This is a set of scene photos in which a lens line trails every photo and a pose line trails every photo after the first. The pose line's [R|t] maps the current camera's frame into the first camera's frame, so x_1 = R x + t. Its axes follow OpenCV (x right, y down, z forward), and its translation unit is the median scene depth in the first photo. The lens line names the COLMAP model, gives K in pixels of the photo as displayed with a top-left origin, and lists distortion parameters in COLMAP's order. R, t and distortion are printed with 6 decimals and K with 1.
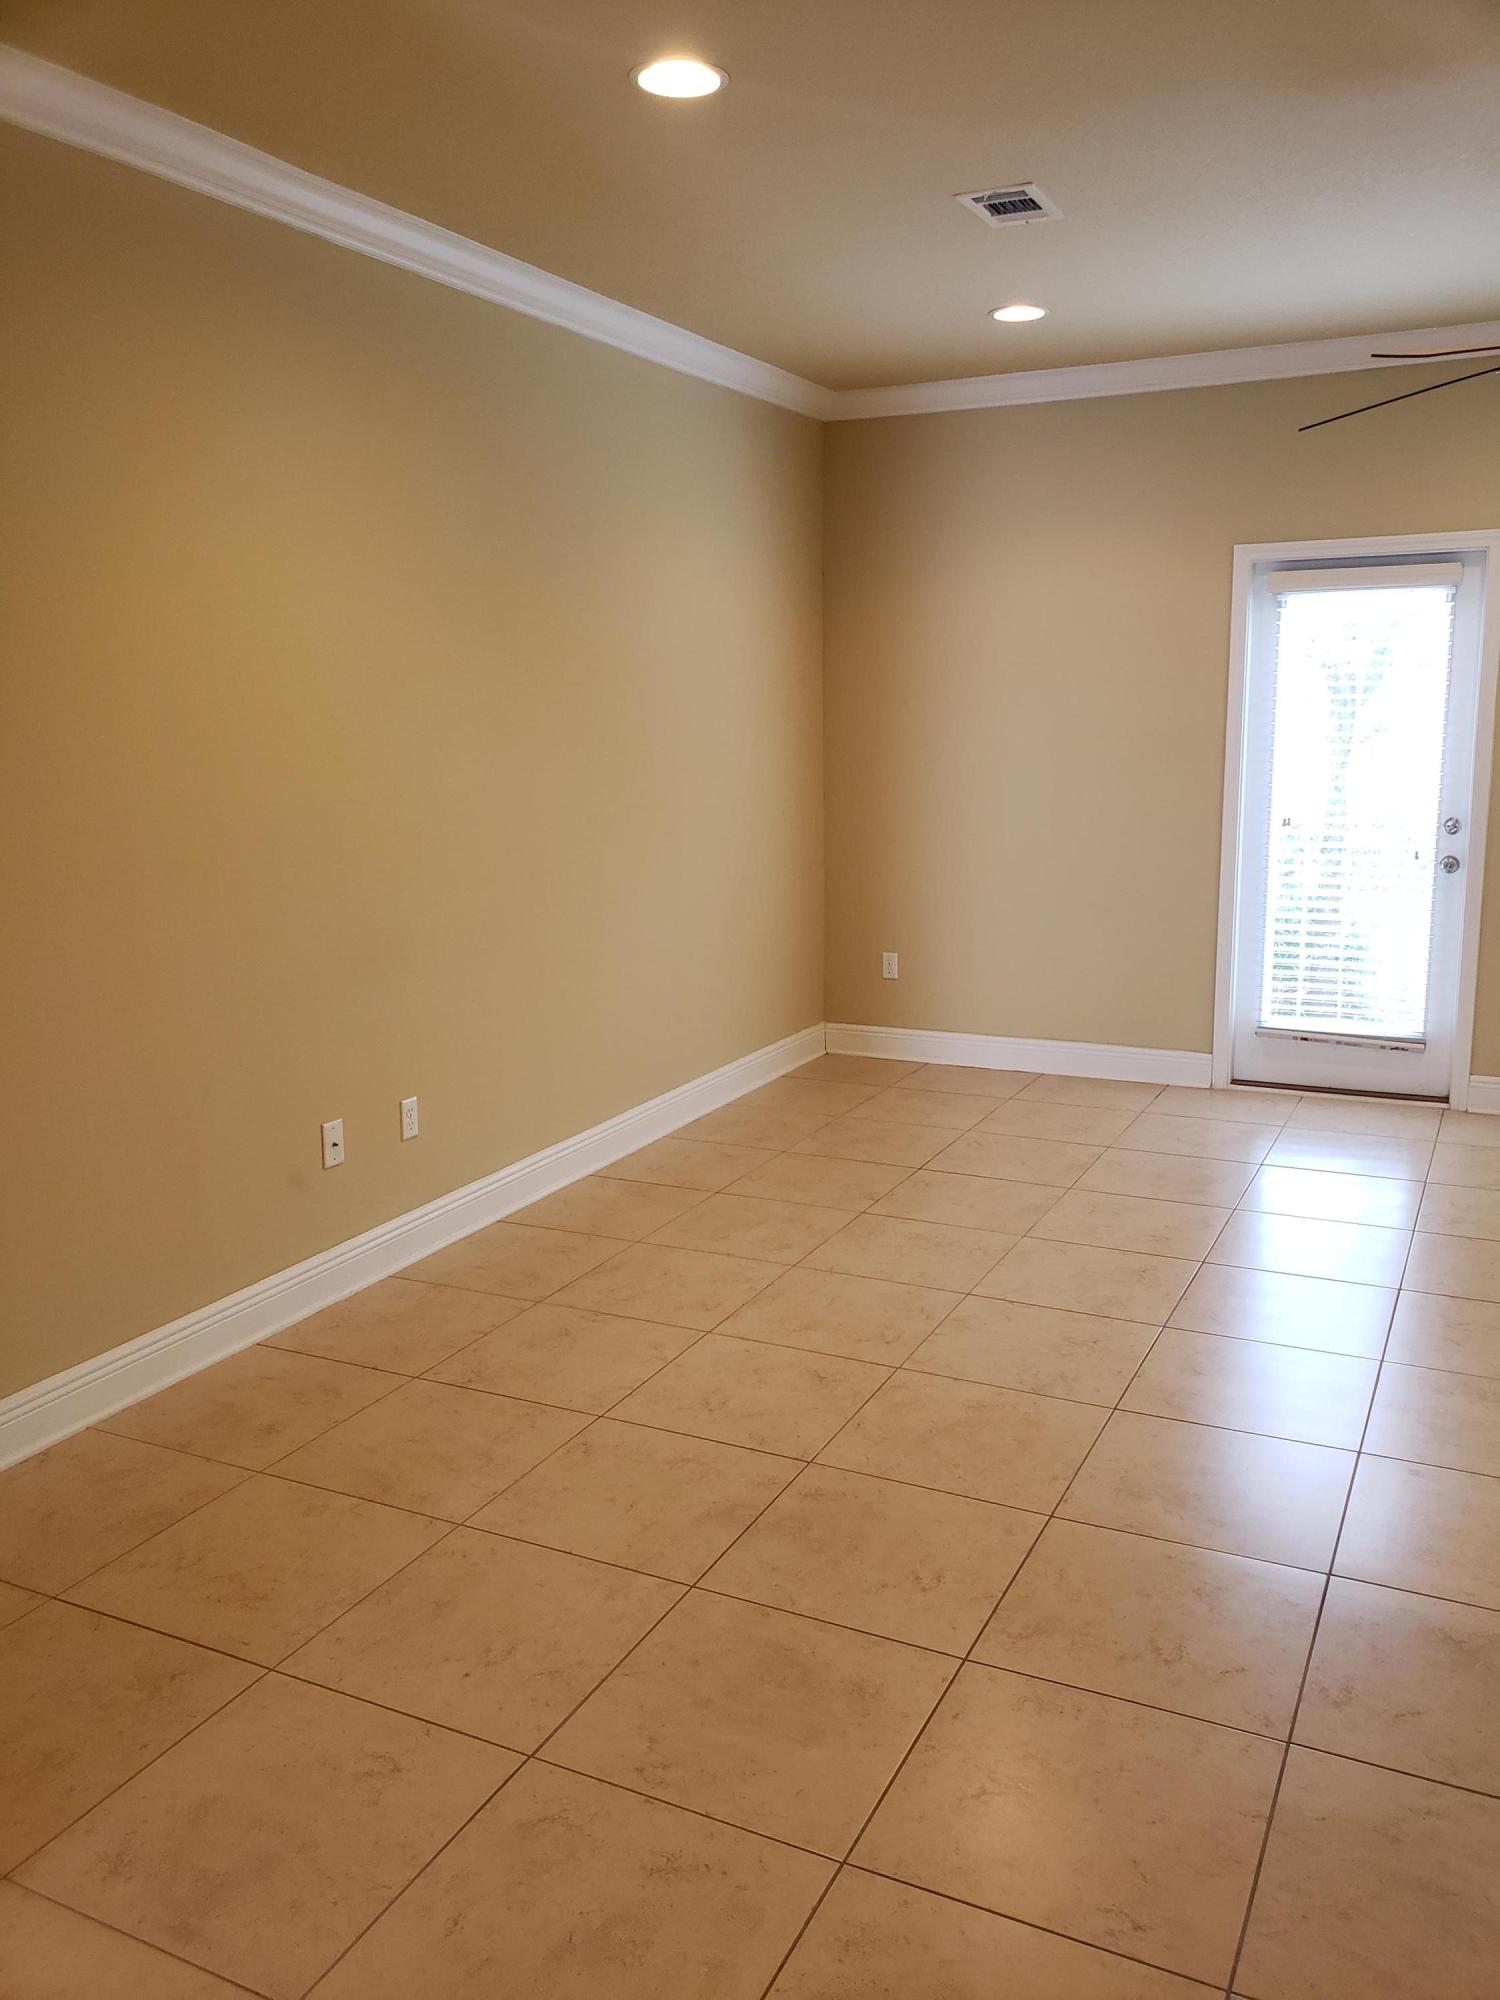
lens RADIAL K [[1581.5, 0, 761.2], [0, 1581.5, 990.6], [0, 0, 1]] dist [0.019669, -0.009662]
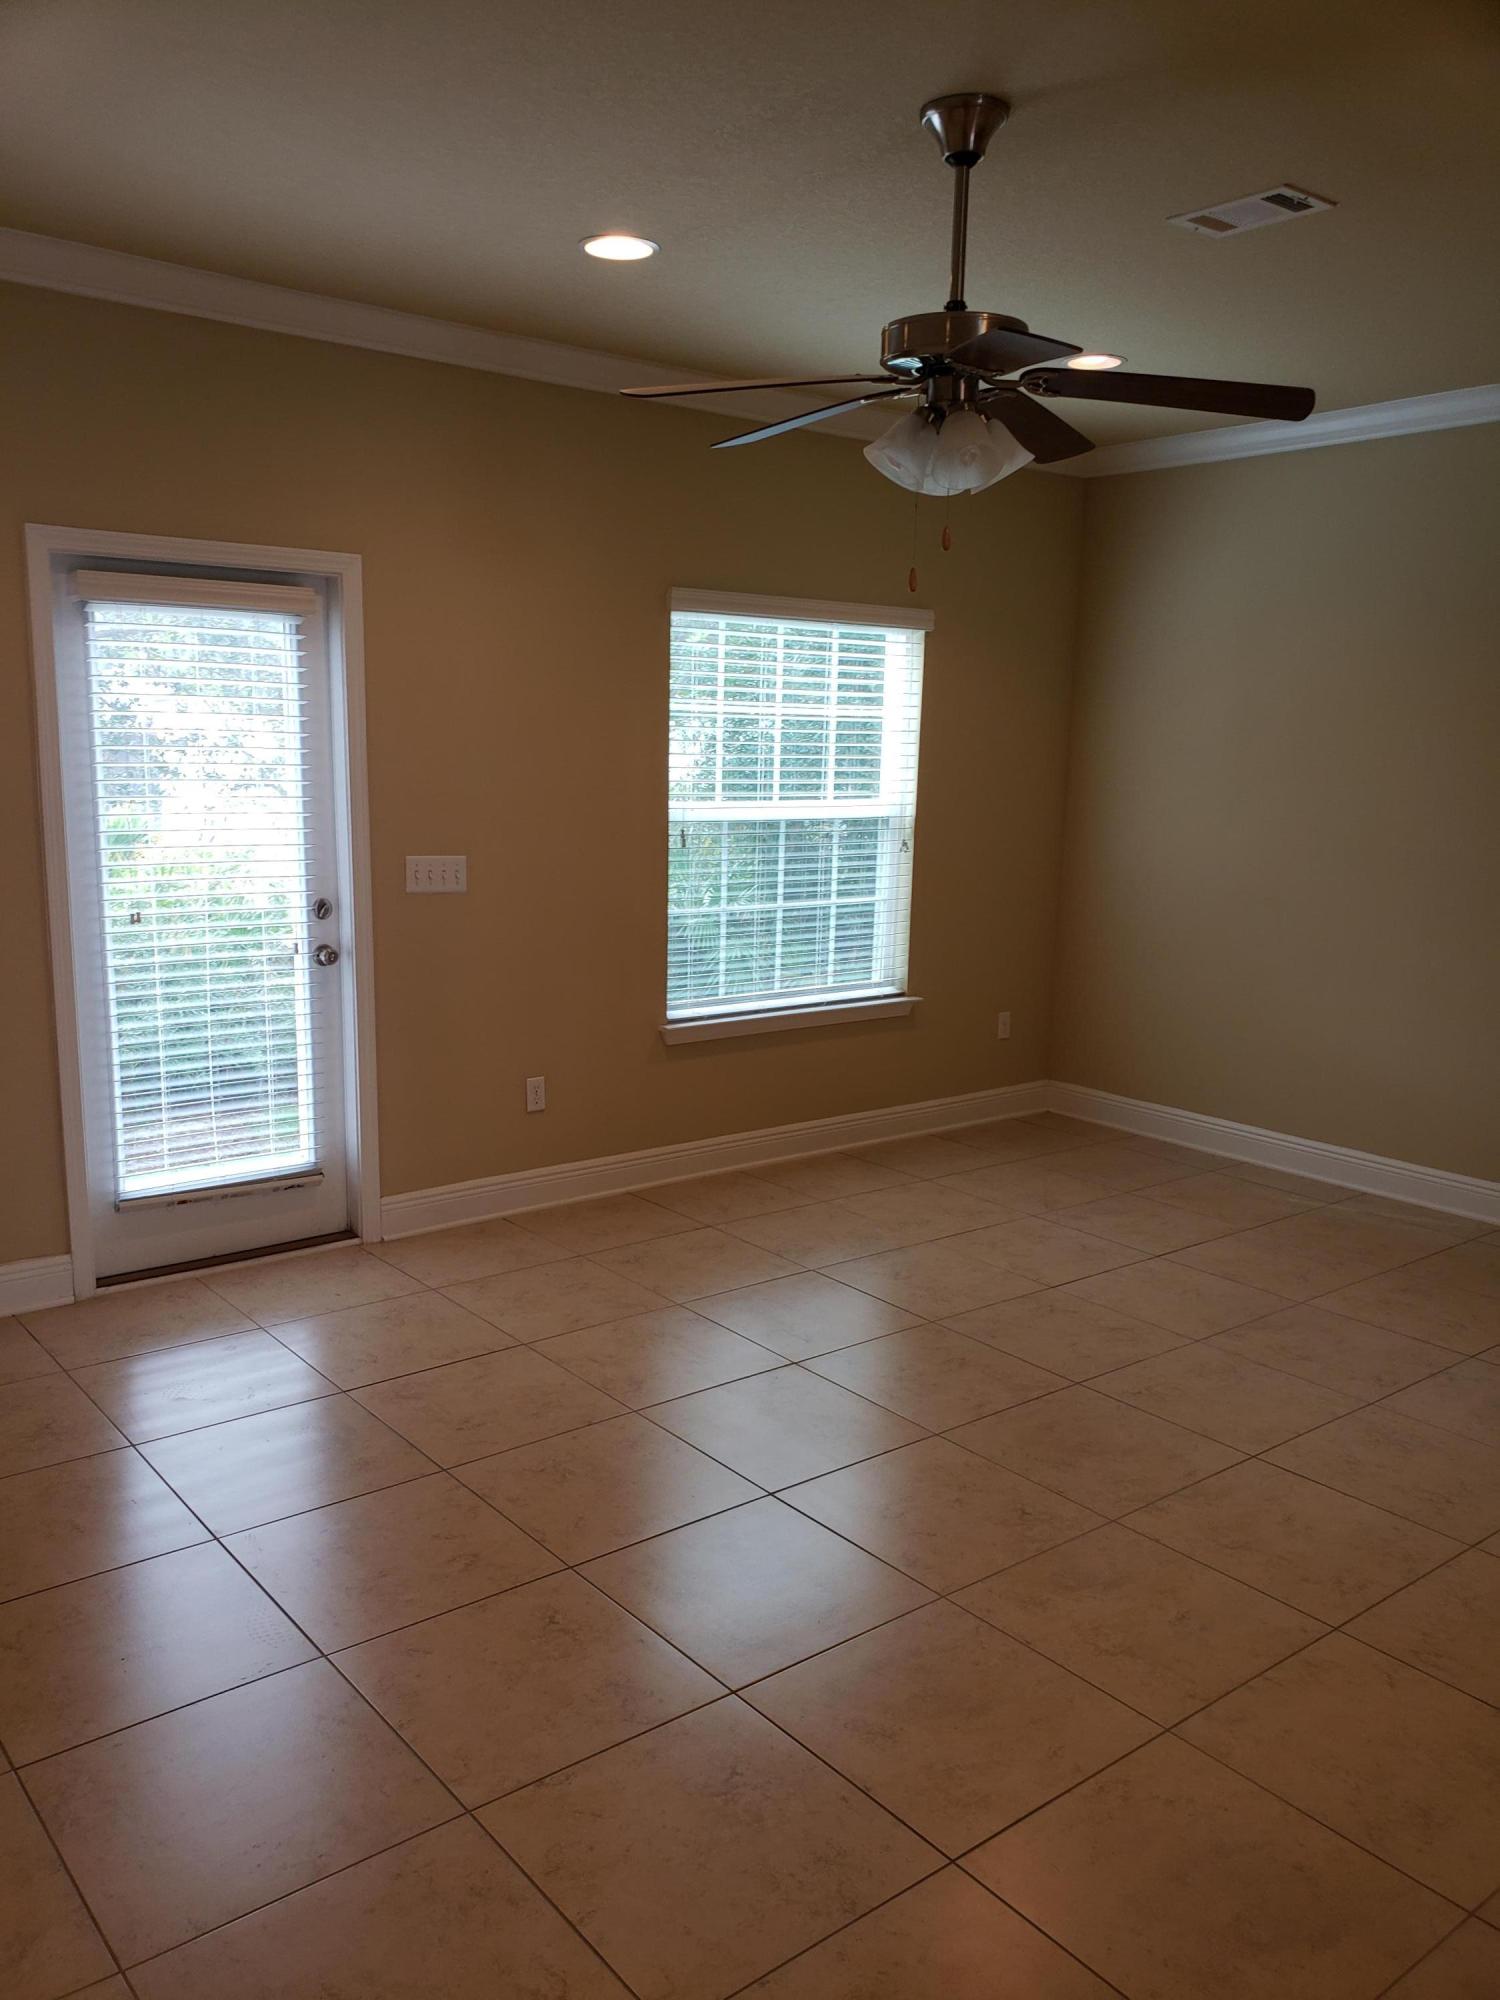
lens RADIAL K [[1581.5, 0, 744.0], [0, 1581.5, 1017.6], [0, 0, 1]] dist [0.019669, -0.009662]
pose [[0.436227, -0.131738, 0.890141, -0.204380], [0.127108, 0.988327, 0.083978, -0.087317], [-0.890814, 0.076511, 0.447880, 0.431724]]
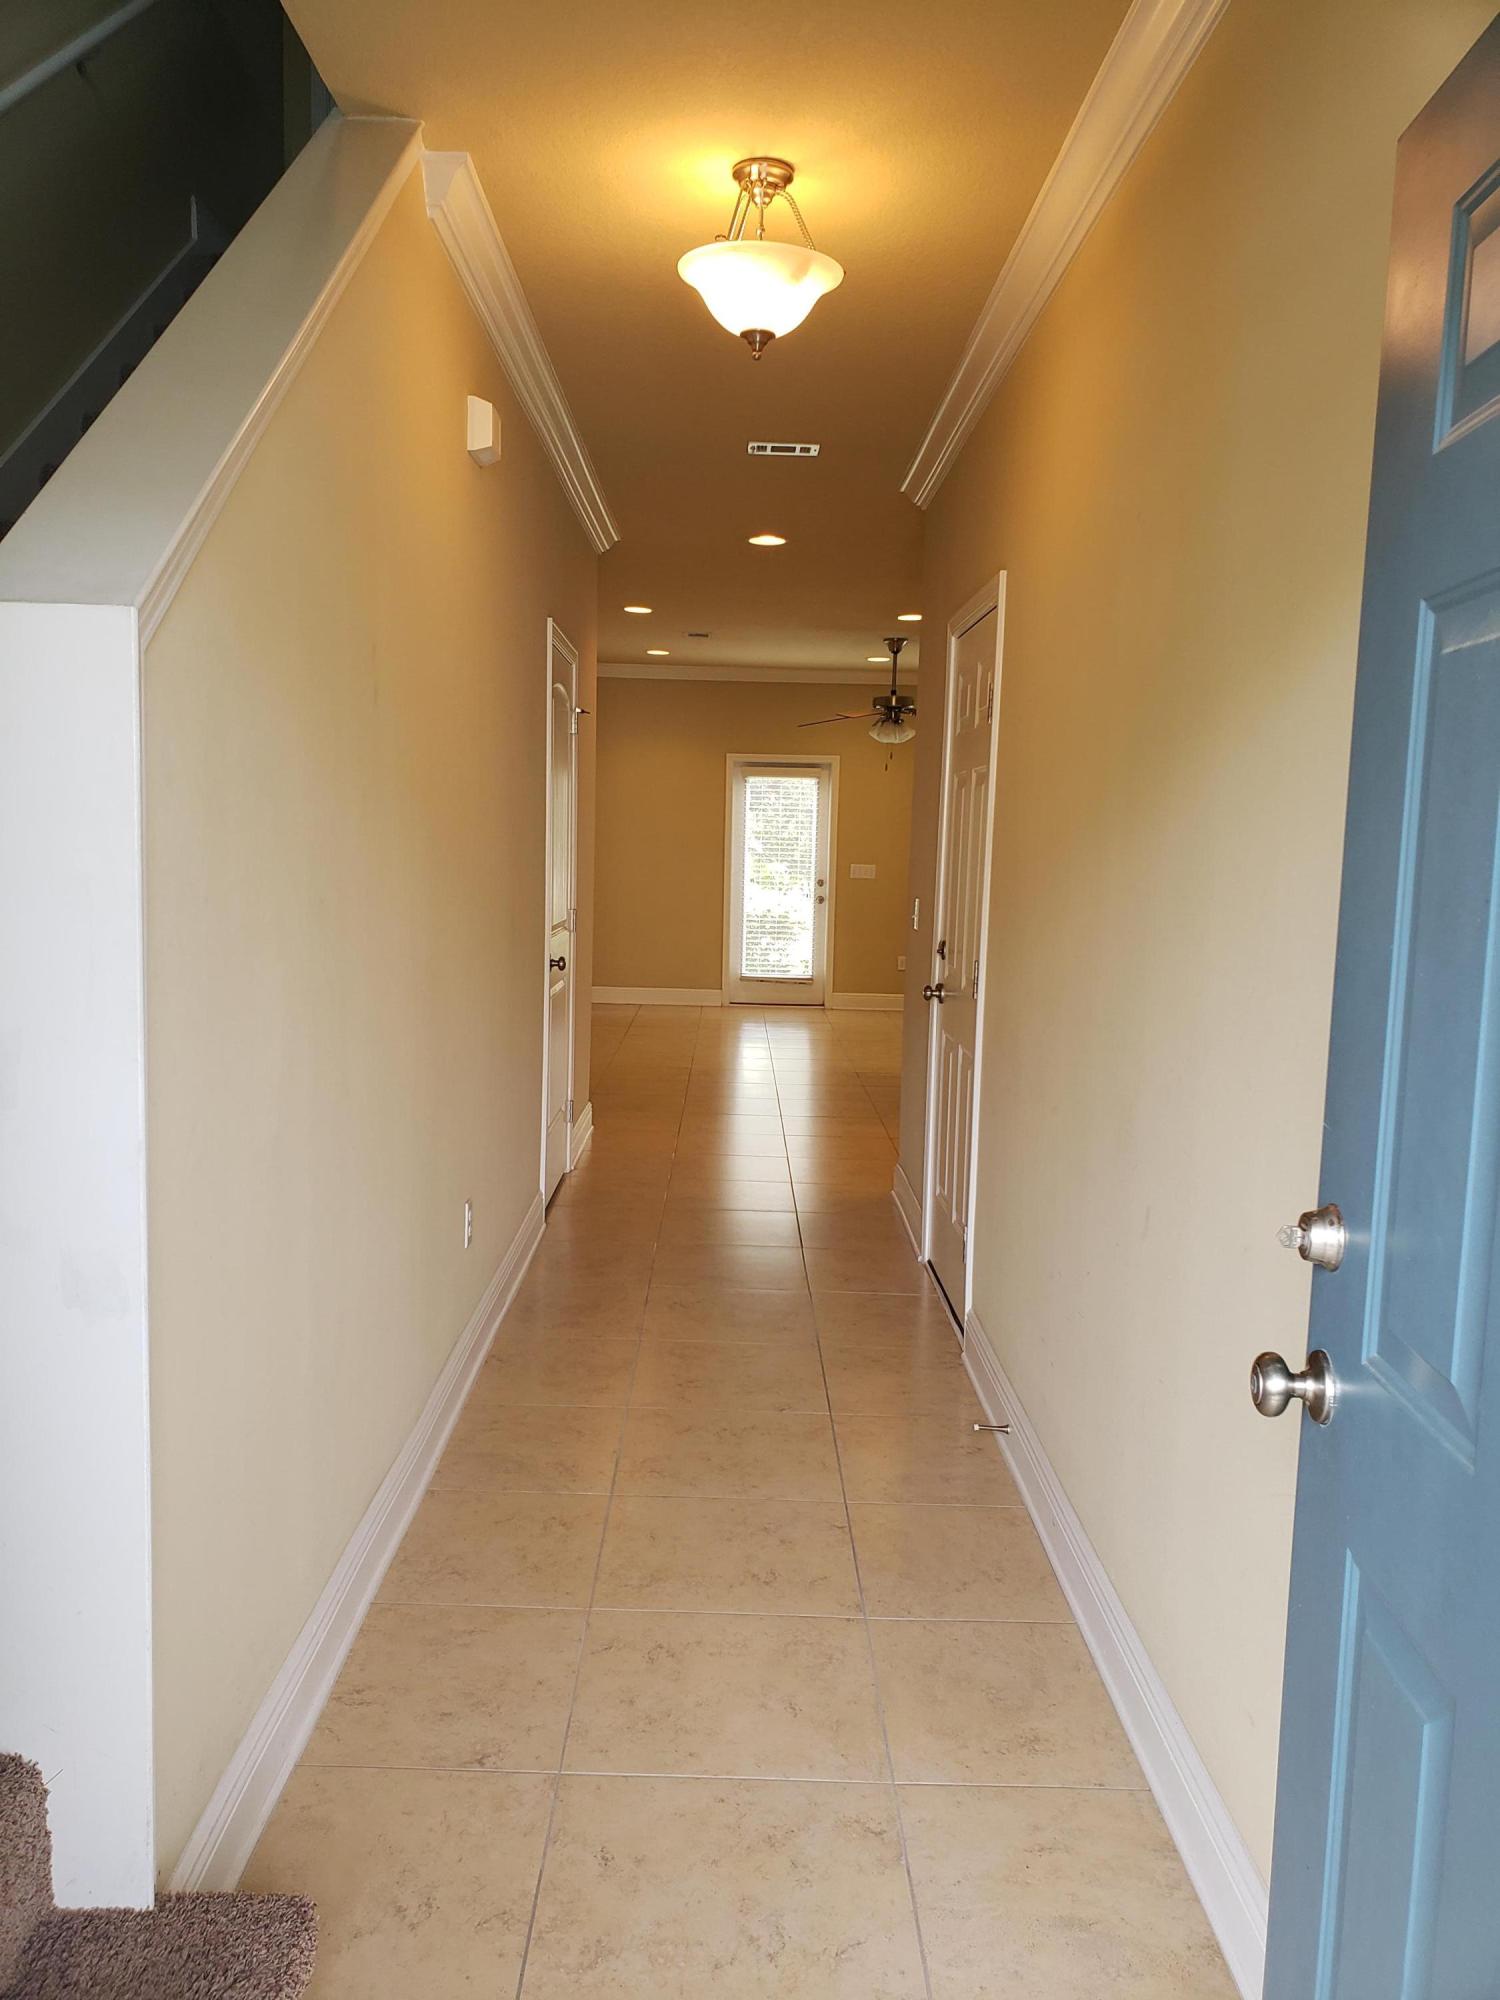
lens RADIAL K [[1581.5, 0, 728.9], [0, 1581.5, 998.7], [0, 0, 1]] dist [0.019669, -0.009662]
pose [[0.895532, -0.010519, 0.444873, -0.670037], [0.042928, 0.997100, -0.062838, 0.192434], [-0.442922, 0.075371, 0.893386, -0.920427]]
